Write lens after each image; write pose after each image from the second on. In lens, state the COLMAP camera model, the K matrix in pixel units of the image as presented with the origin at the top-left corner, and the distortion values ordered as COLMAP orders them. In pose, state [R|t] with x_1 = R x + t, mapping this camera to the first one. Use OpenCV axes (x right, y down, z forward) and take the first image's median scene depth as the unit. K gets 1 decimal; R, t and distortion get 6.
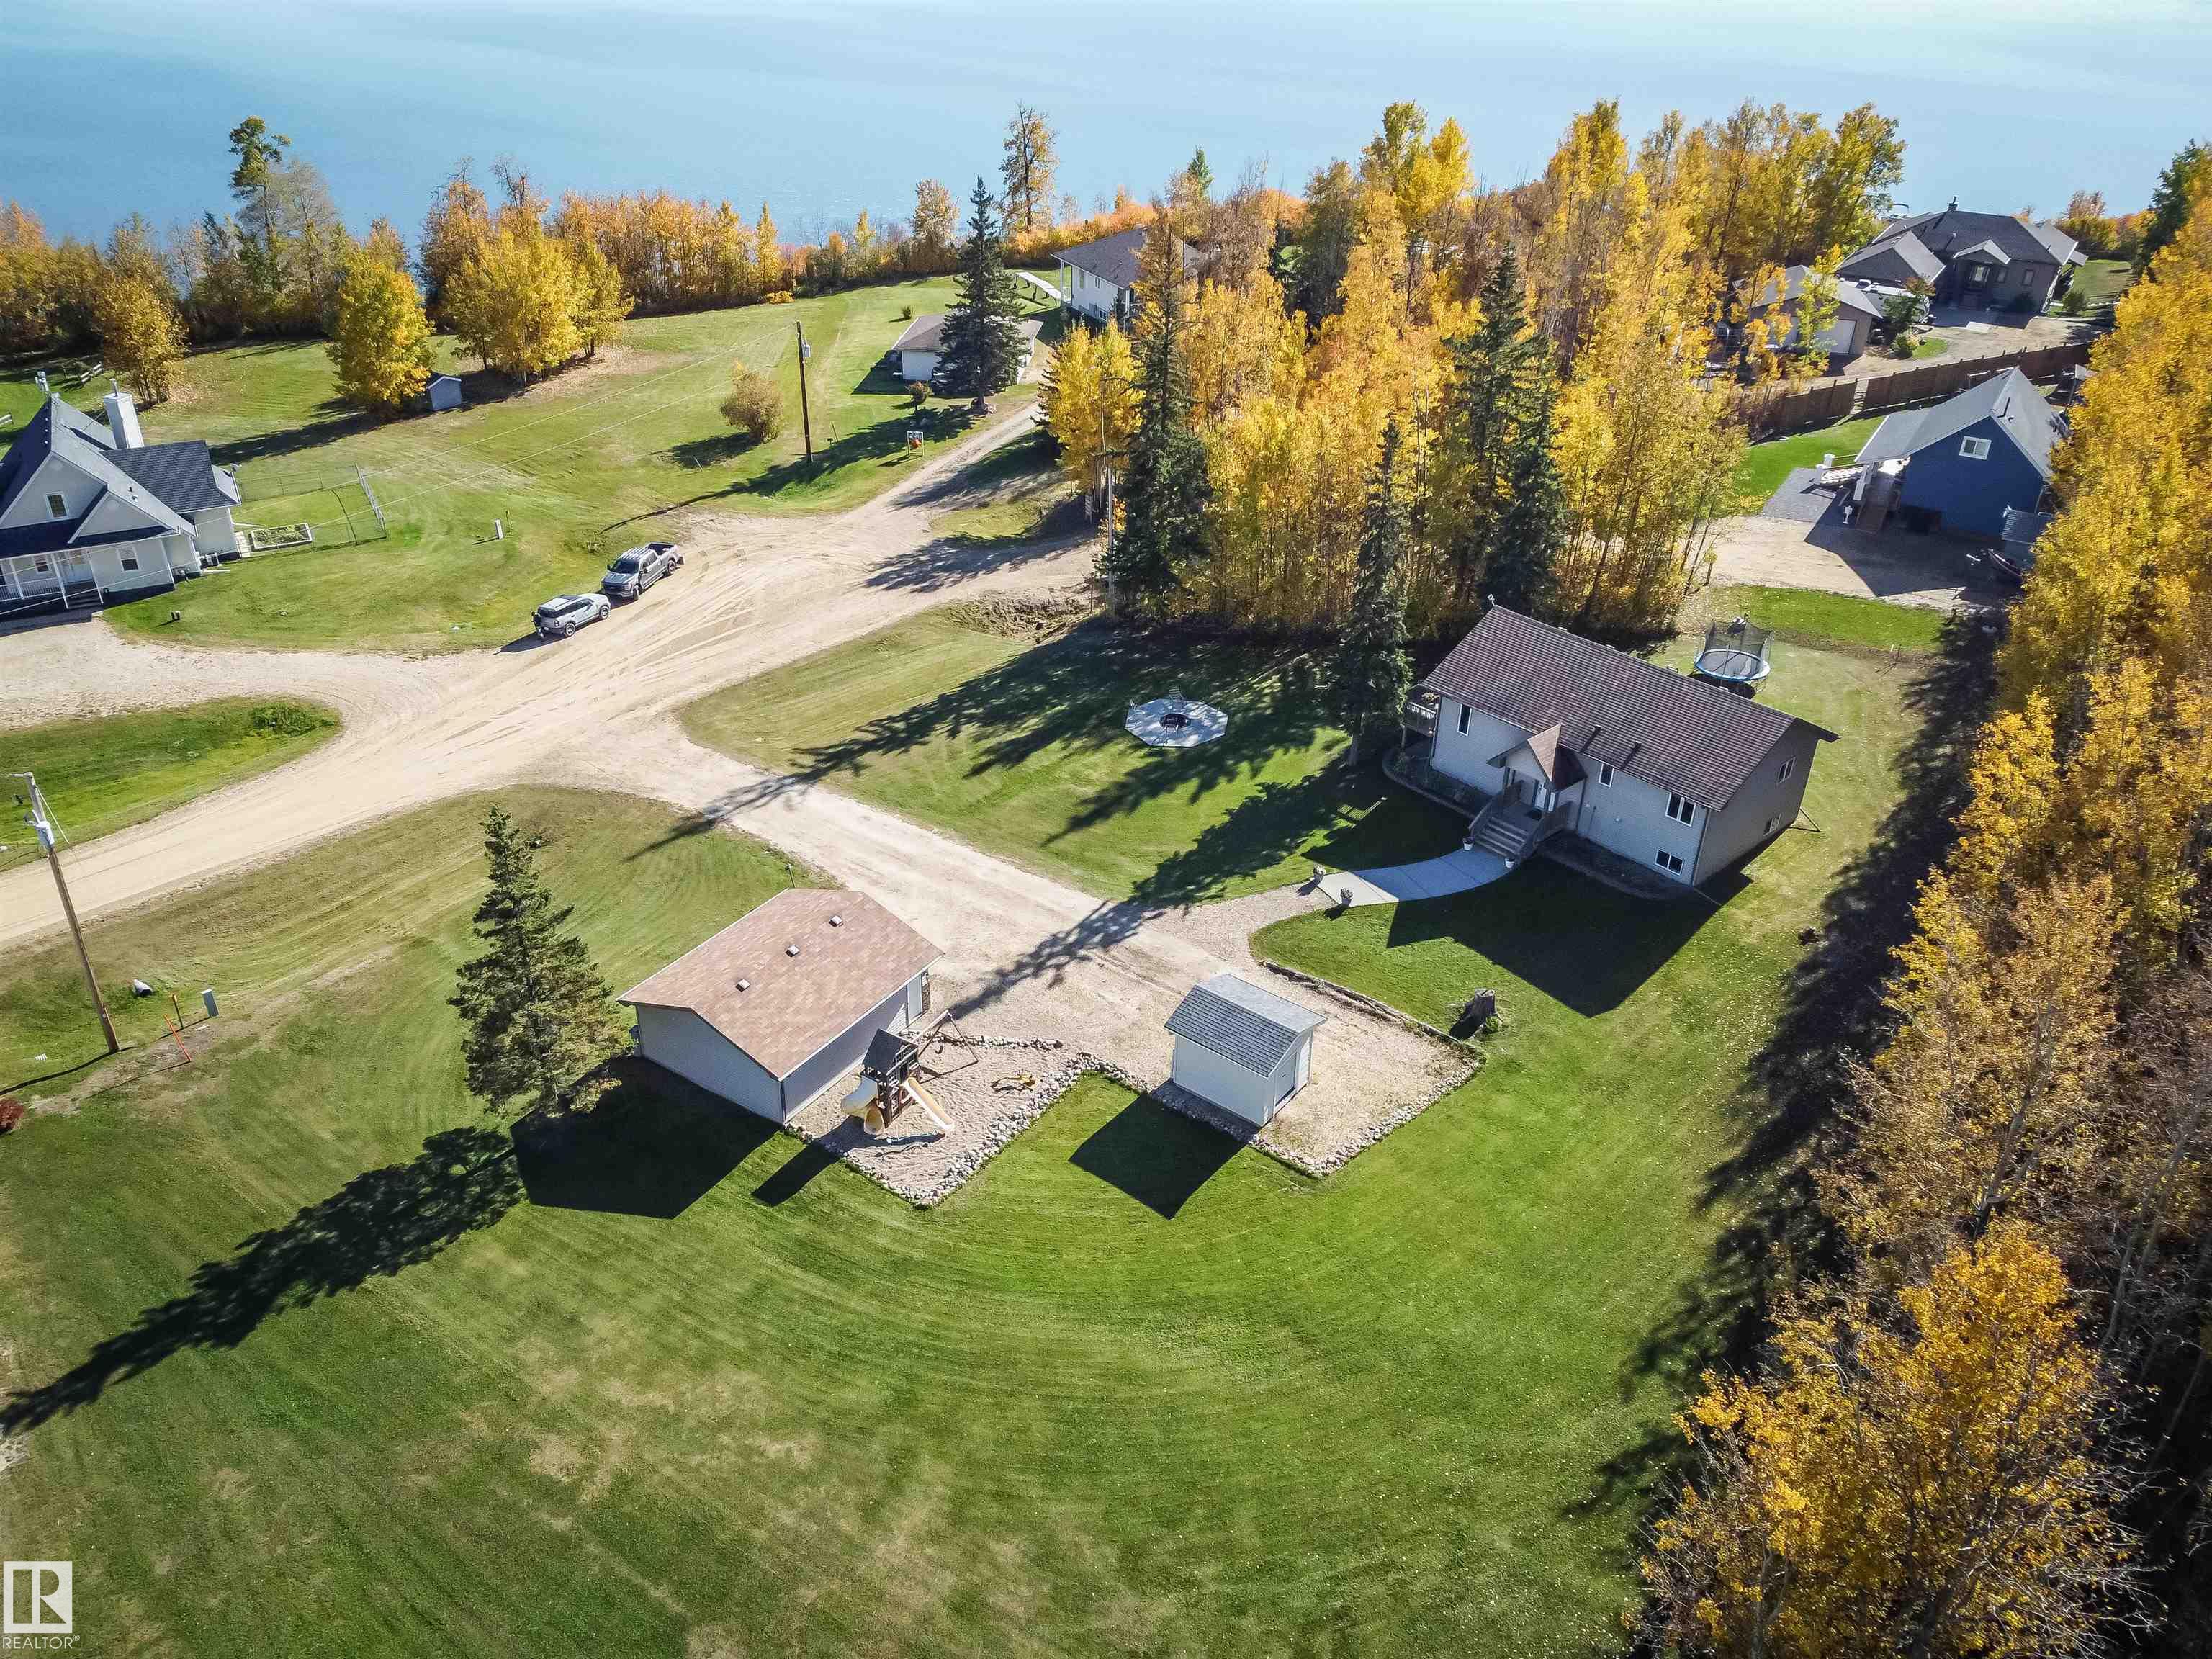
lens RADIAL K [[1668.2, 0, 1105.2], [0, 1668.2, 824.9], [0, 0, 1]] dist [0.004792, -0.007321]
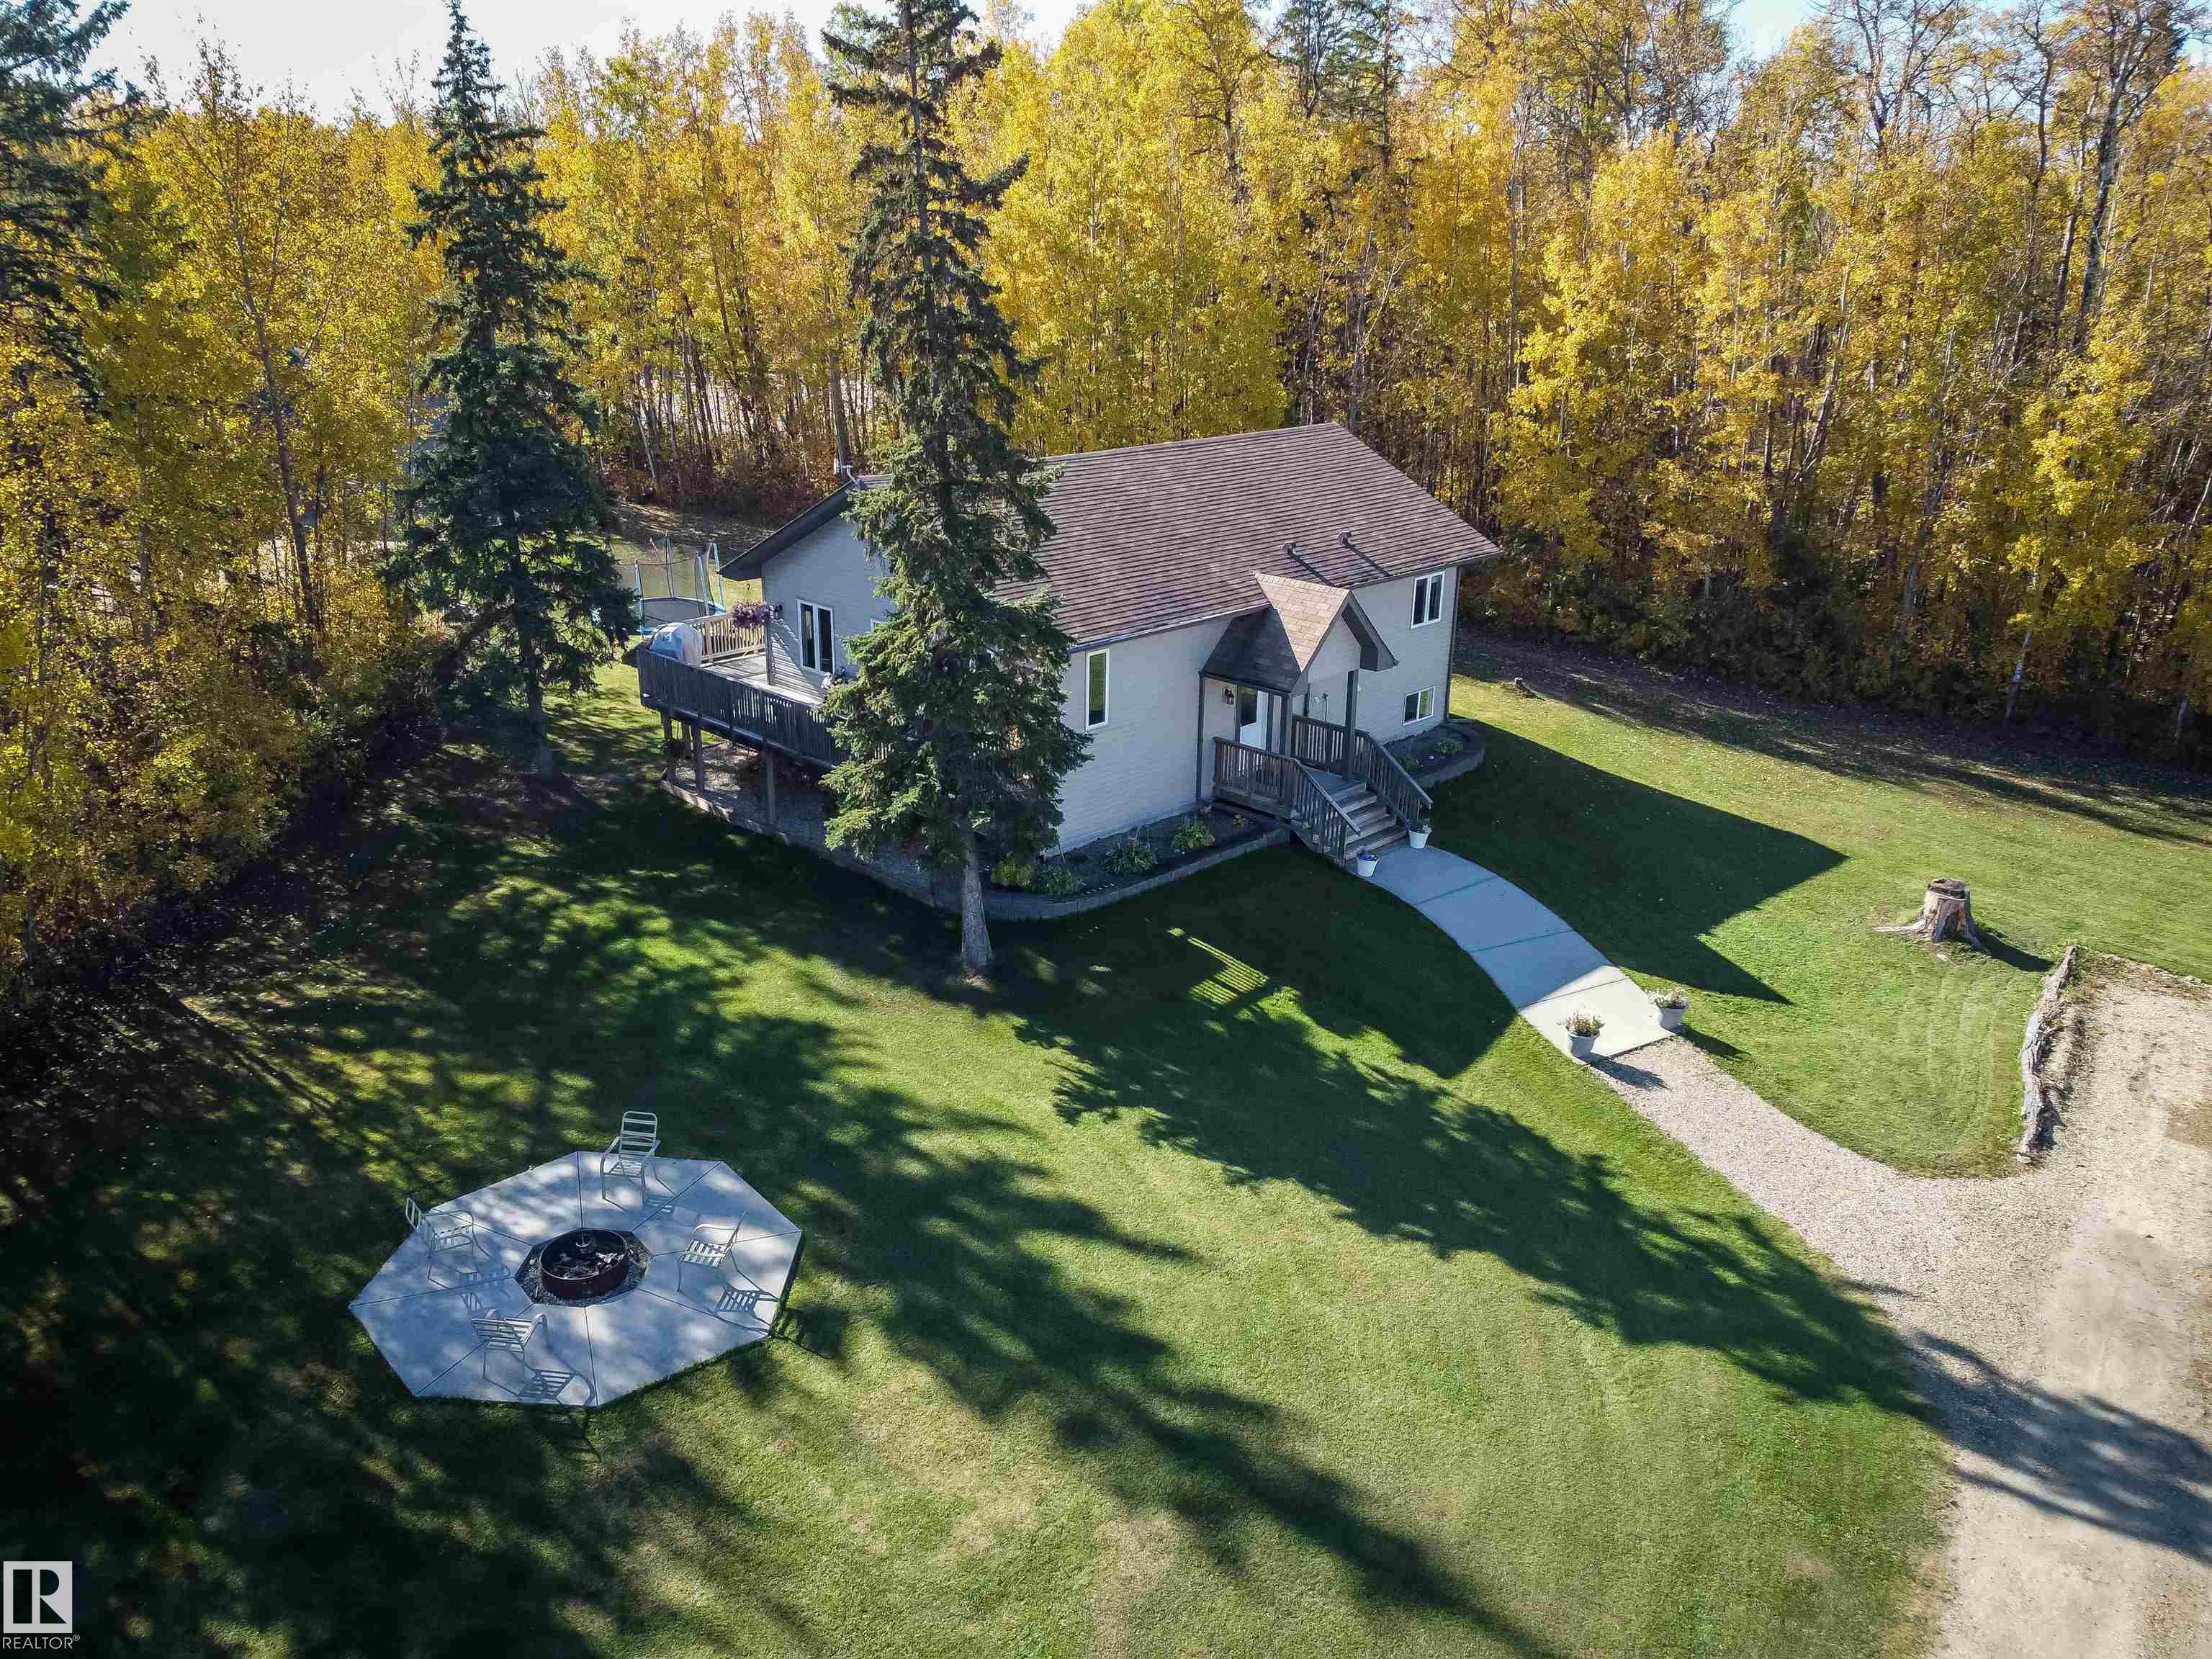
lens RADIAL K [[1680.7, 0, 1106.2], [0, 1680.7, 799.0], [0, 0, 1]] dist [0.003806, -0.008719]
pose [[-0.051326, -0.347965, 0.936101, -0.187592], [0.493031, 0.806319, 0.326756, -0.177144], [-0.868496, 0.478298, 0.130173, 0.958209]]
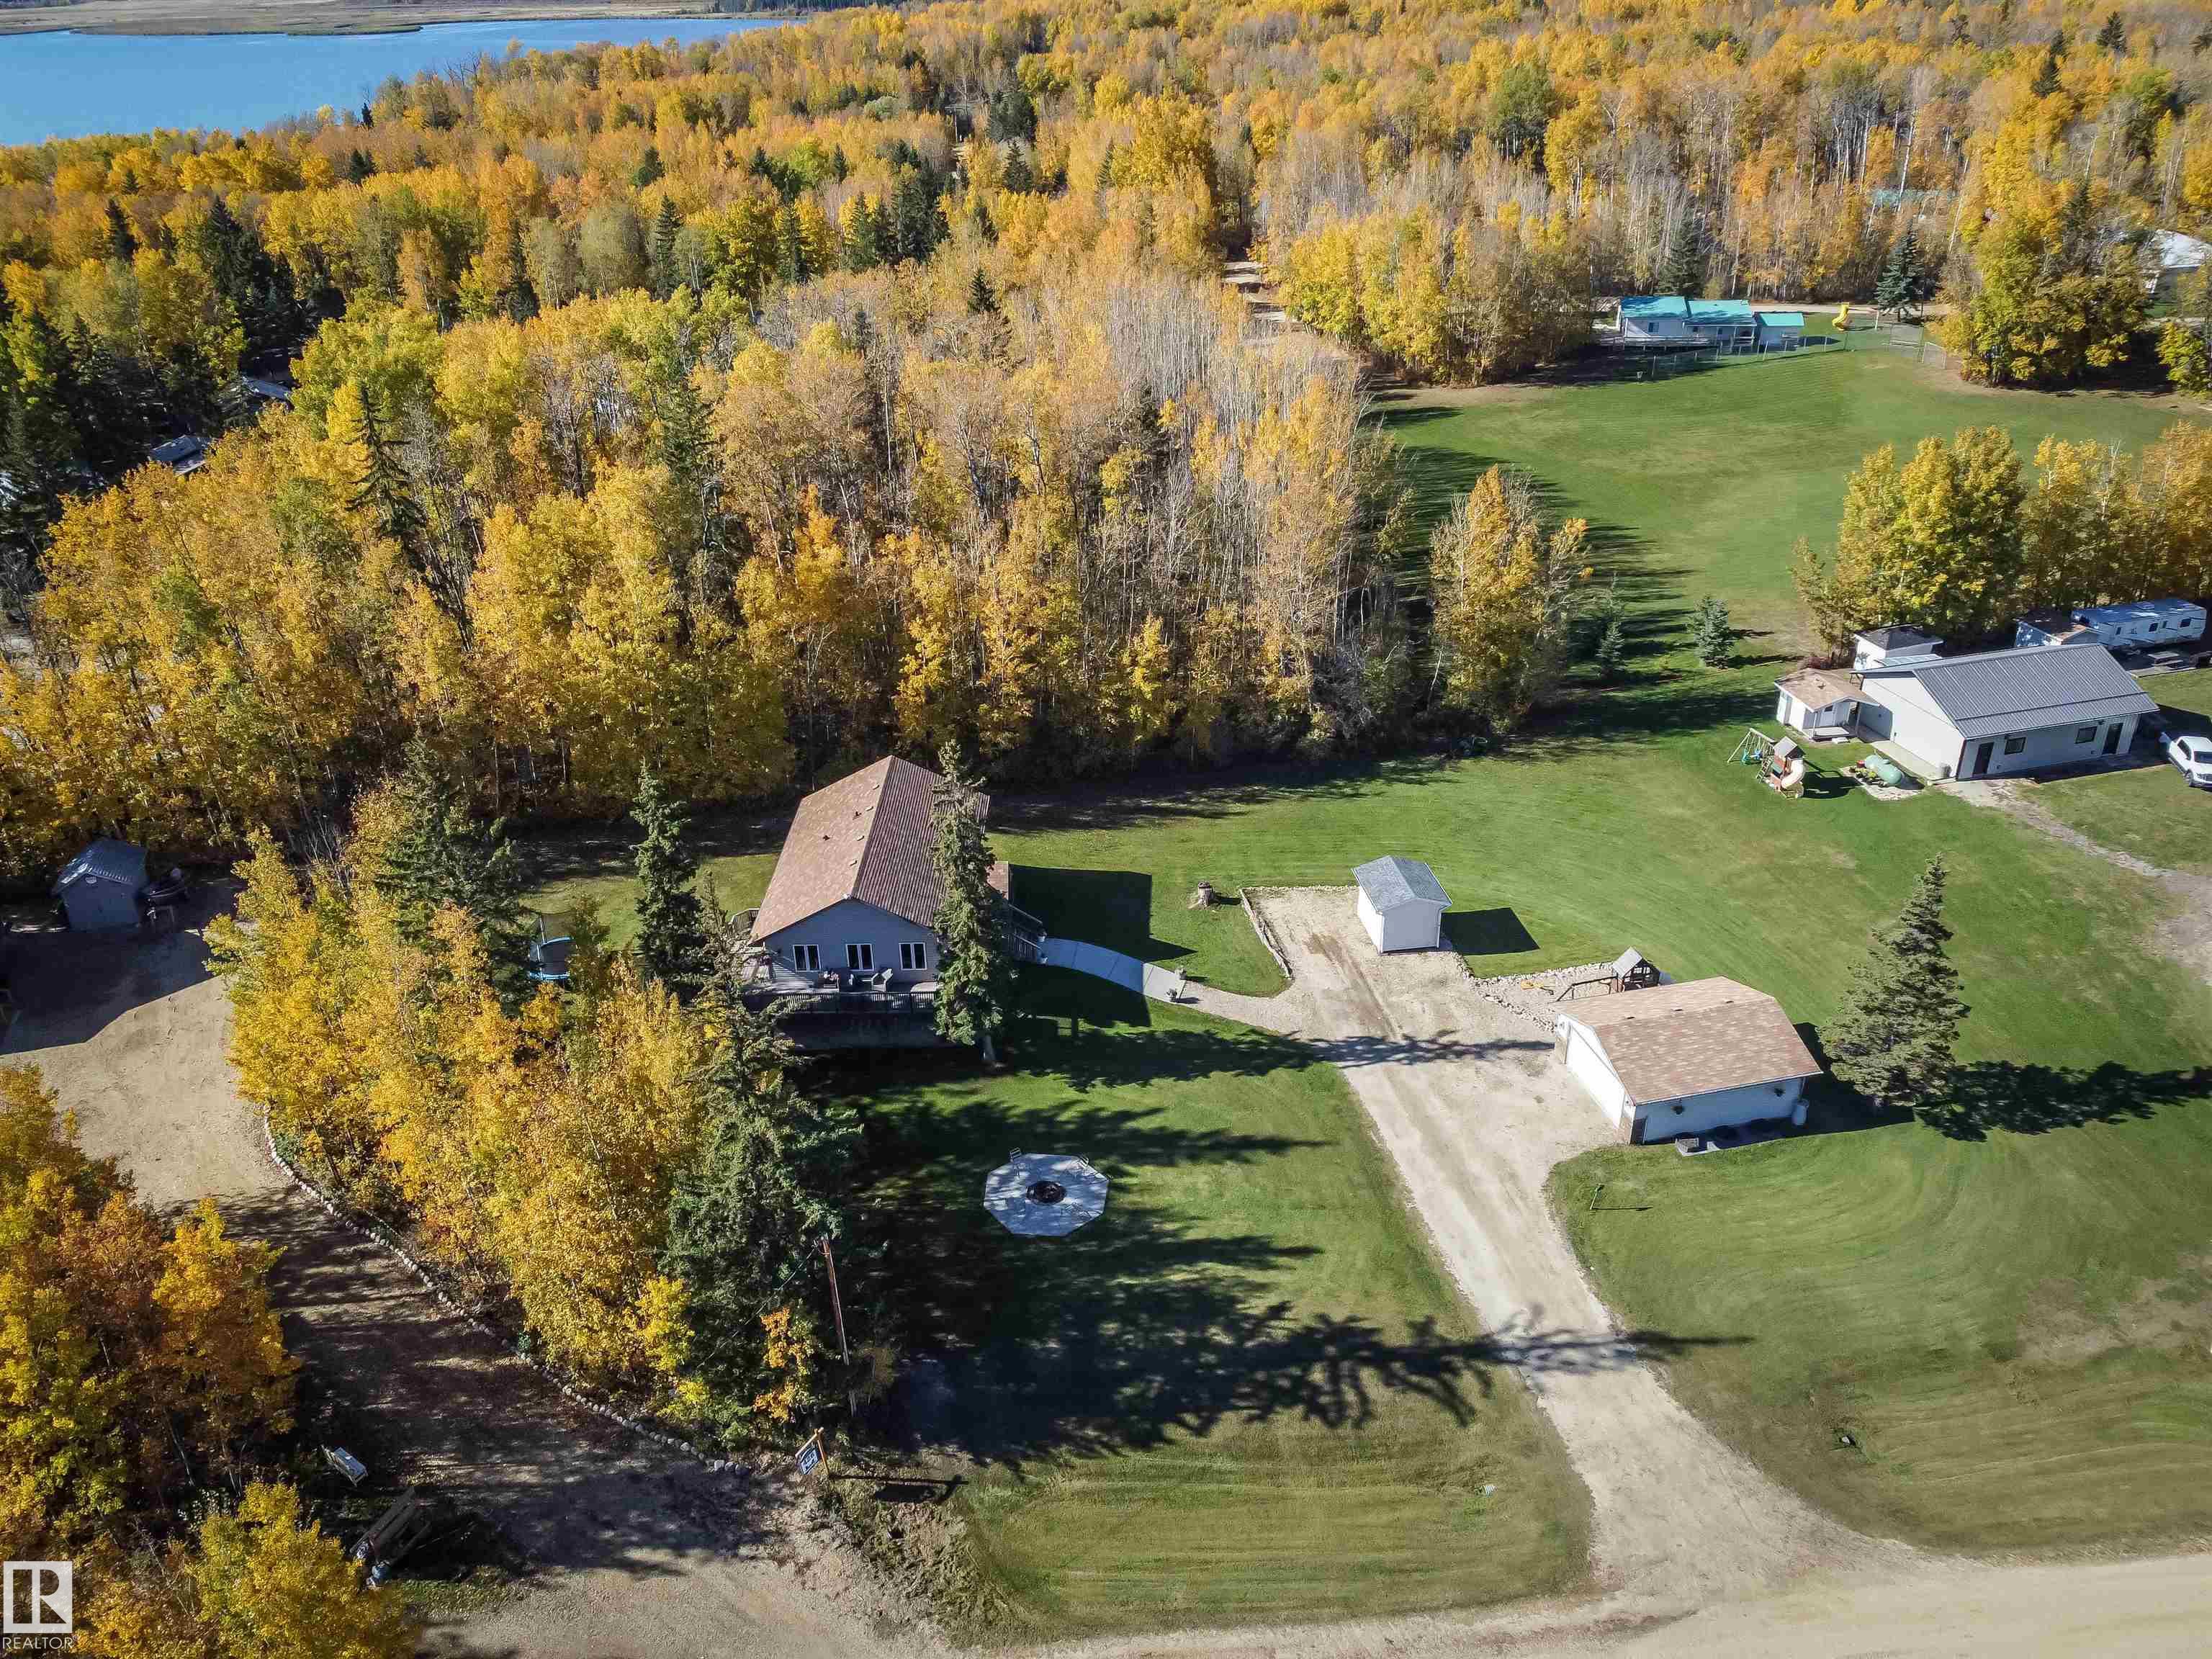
lens RADIAL K [[1668.0, 0, 1123.0], [0, 1668.0, 781.6], [0, 0, 1]] dist [0.009540, -0.007187]
pose [[-0.736273, -0.307352, 0.602857, -0.460561], [0.341671, 0.600139, 0.723252, -0.841282], [-0.584091, 0.738490, -0.336853, 1.219782]]
